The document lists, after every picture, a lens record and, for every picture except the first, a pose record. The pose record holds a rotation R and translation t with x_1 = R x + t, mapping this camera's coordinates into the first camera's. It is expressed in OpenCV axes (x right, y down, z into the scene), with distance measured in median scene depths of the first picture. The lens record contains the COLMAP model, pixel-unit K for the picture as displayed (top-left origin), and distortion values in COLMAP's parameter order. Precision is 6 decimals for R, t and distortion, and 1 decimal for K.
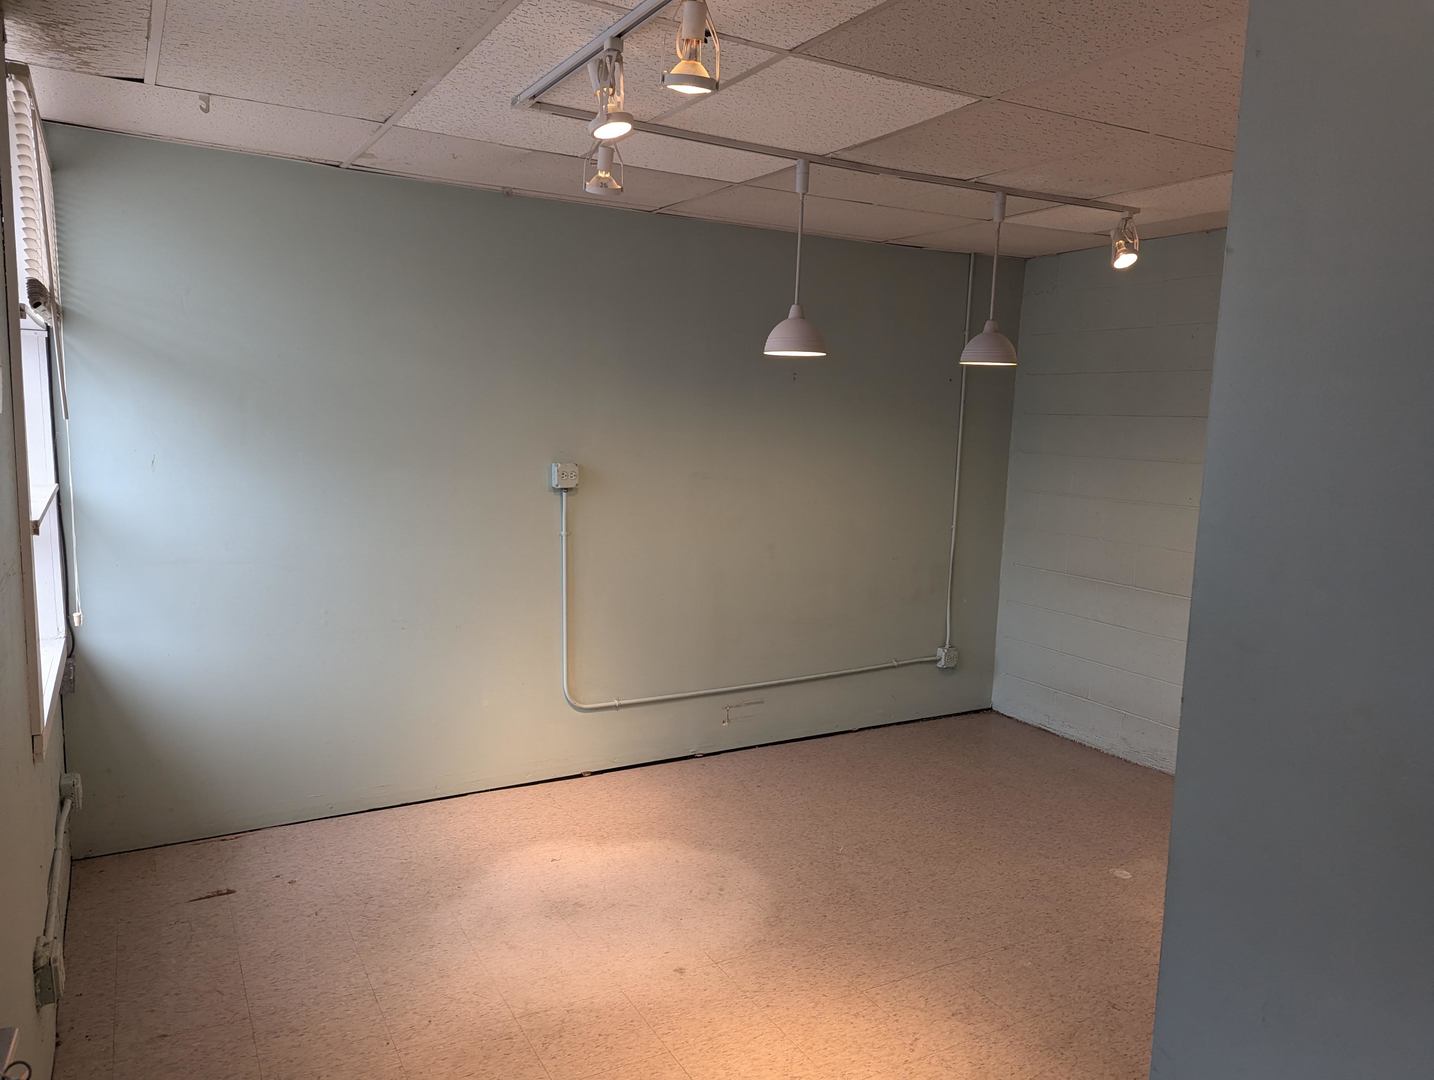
lens RADIAL K [[1004.7, 0, 717.0], [0, 1004.7, 540.0], [0, 0, 1]] dist [-0.000455, -0.000781]
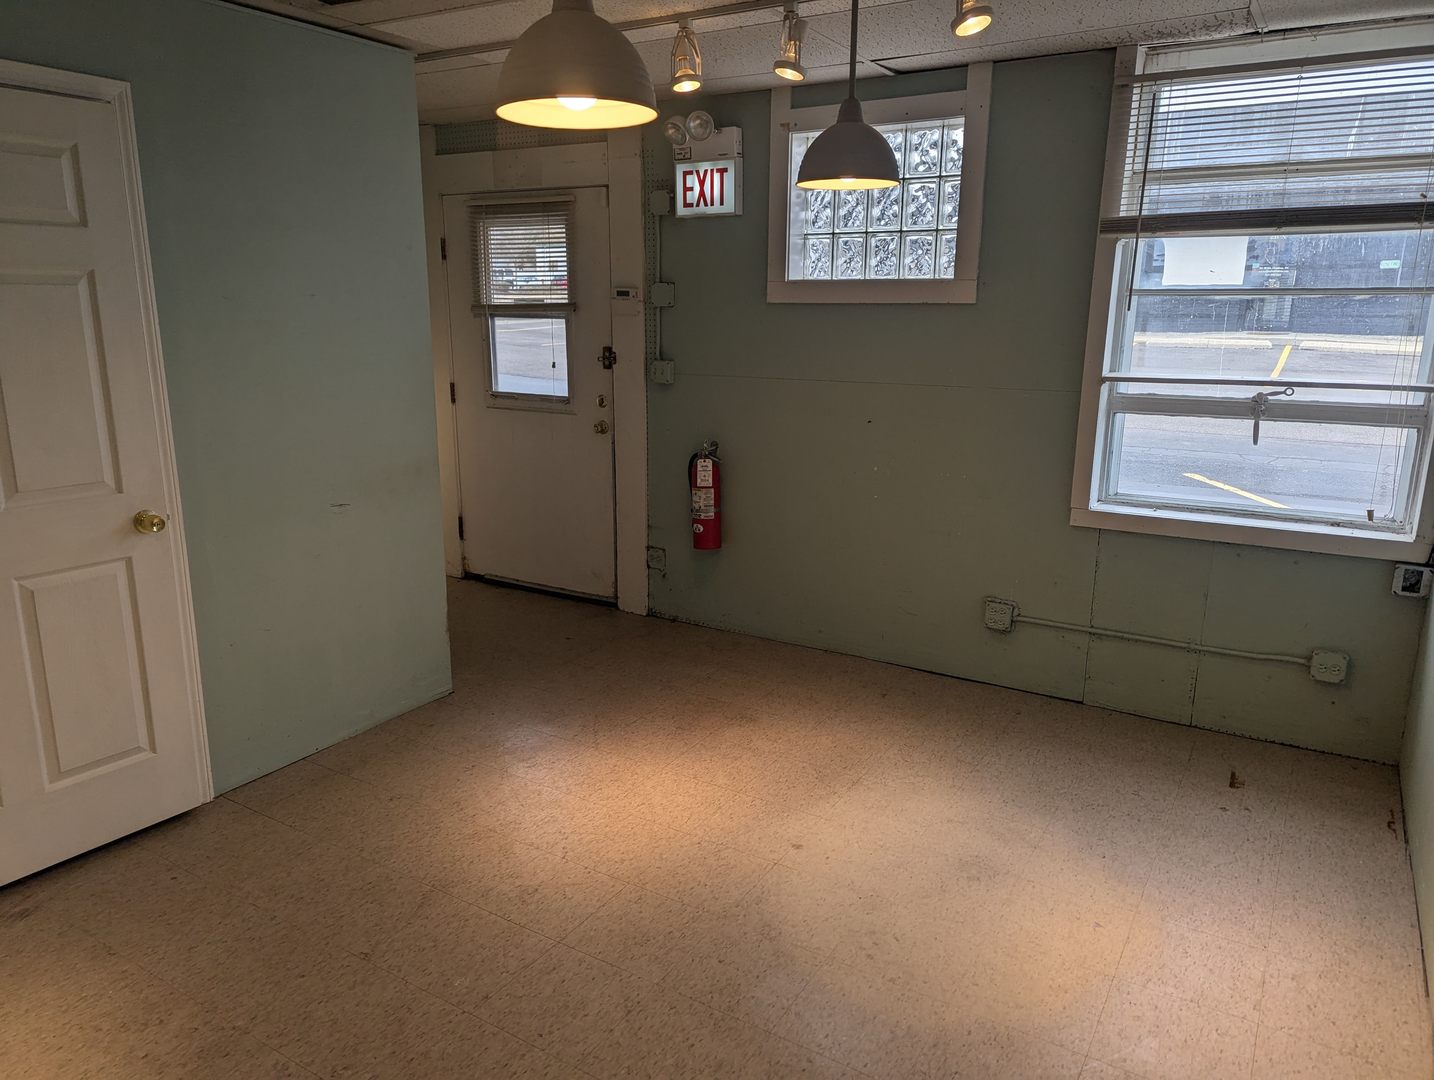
lens RADIAL K [[1004.7, 0, 717.0], [0, 1004.7, 540.0], [0, 0, 1]] dist [-0.000455, -0.000781]
pose [[-0.874710, 0.080262, -0.477955, 0.519840], [-0.092022, 0.940746, 0.326388, -0.202122], [0.475831, 0.329478, -0.815493, 1.756903]]
